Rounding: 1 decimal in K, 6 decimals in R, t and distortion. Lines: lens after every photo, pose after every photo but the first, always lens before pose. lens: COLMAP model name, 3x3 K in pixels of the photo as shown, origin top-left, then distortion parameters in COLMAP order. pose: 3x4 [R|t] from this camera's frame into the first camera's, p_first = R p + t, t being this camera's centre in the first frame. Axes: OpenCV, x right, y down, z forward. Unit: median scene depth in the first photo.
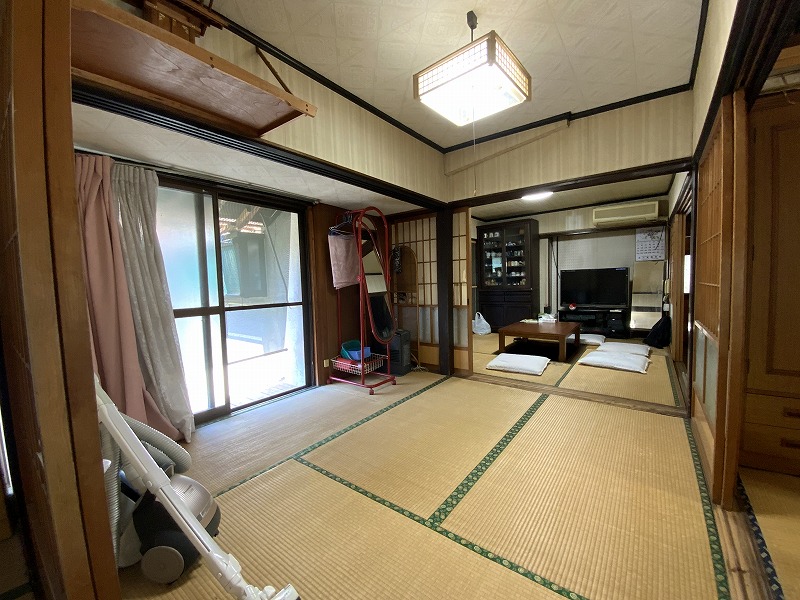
lens RADIAL K [[317.4, 0, 404.9], [0, 317.4, 300.2], [0, 0, 1]] dist [0.015420, -0.018570]
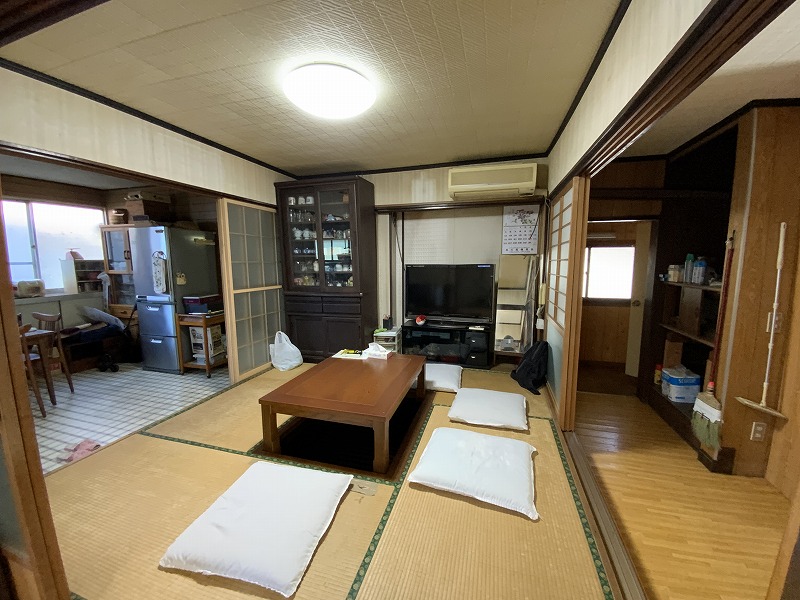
lens RADIAL K [[338.3, 0, 400.0], [0, 338.3, 300.0], [0, 0, 1]] dist [0.107558, -0.058422]
pose [[0.932371, -0.014444, 0.361213, 0.233348], [-0.002440, 0.998927, 0.046242, -0.054986], [-0.361493, -0.043996, 0.931336, 0.361984]]
